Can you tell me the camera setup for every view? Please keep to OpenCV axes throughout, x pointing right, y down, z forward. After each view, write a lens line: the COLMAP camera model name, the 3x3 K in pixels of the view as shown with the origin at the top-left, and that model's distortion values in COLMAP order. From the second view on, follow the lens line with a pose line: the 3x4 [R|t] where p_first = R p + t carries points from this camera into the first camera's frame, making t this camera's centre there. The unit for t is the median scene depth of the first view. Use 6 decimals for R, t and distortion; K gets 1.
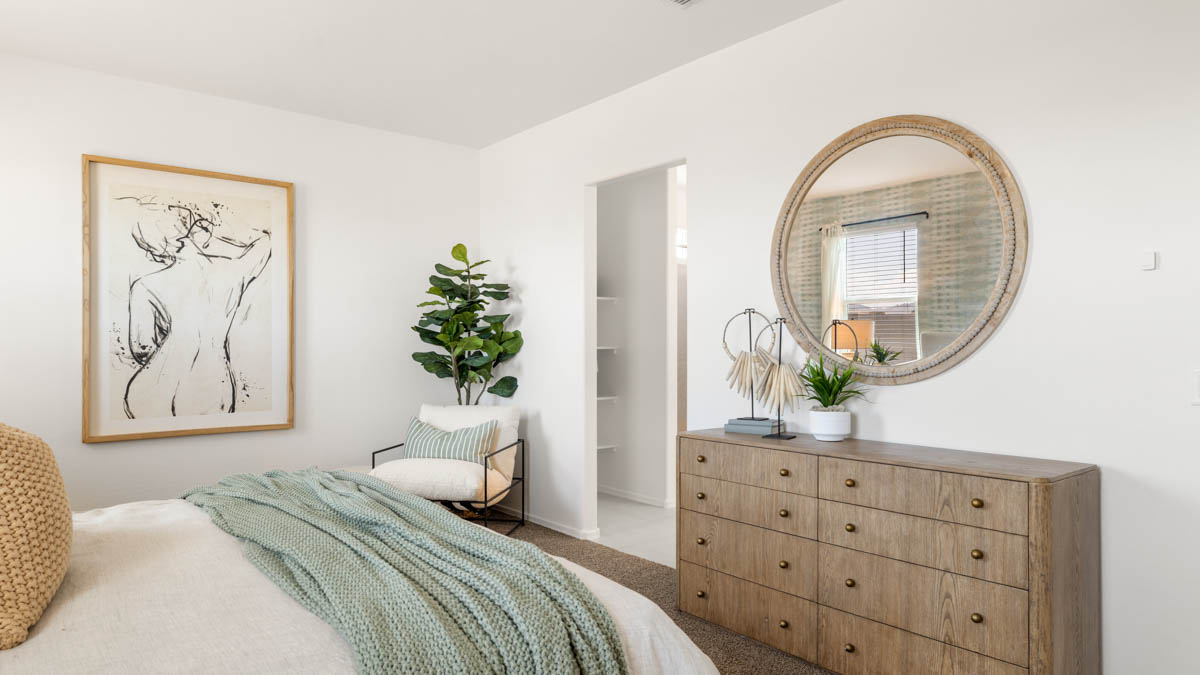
lens RADIAL K [[725.0, 0, 602.1], [0, 725.0, 341.9], [0, 0, 1]] dist [-0.001219, -0.000829]
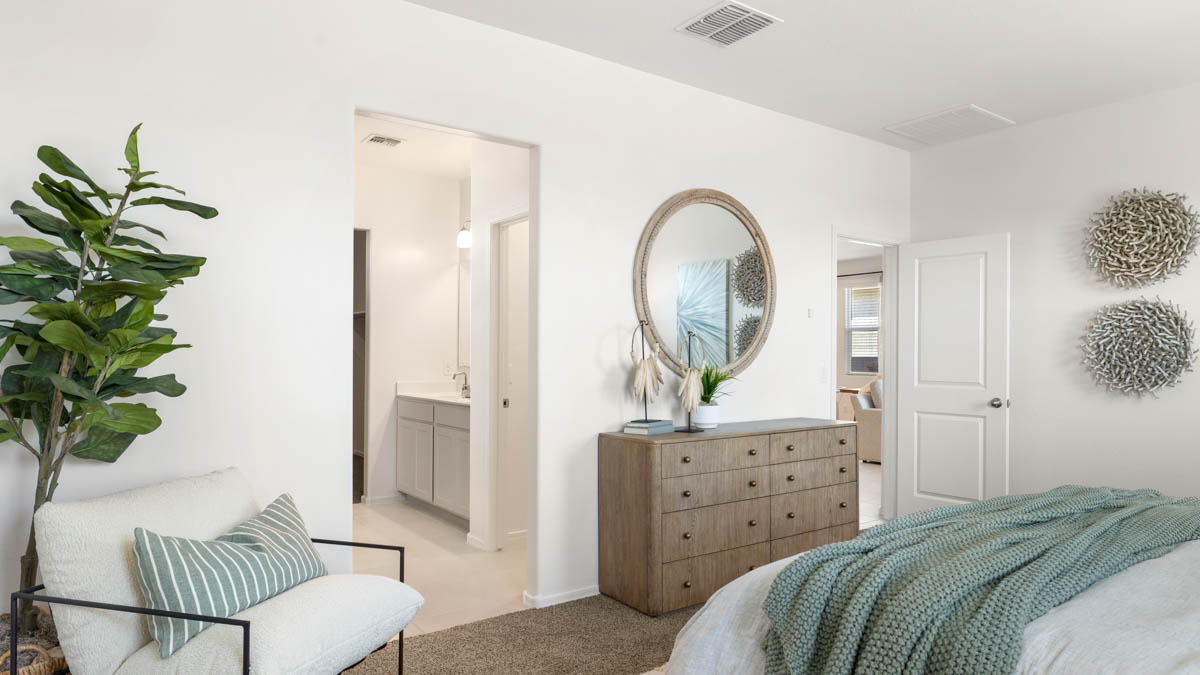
lens RADIAL K [[725.0, 0, 600.7], [0, 725.0, 345.1], [0, 0, 1]] dist [-0.001219, -0.000829]
pose [[0.070775, 0.007604, 0.997463, -1.063790], [-0.009237, 0.999933, -0.006968, -0.000853], [-0.997450, -0.008720, 0.070841, 1.176926]]
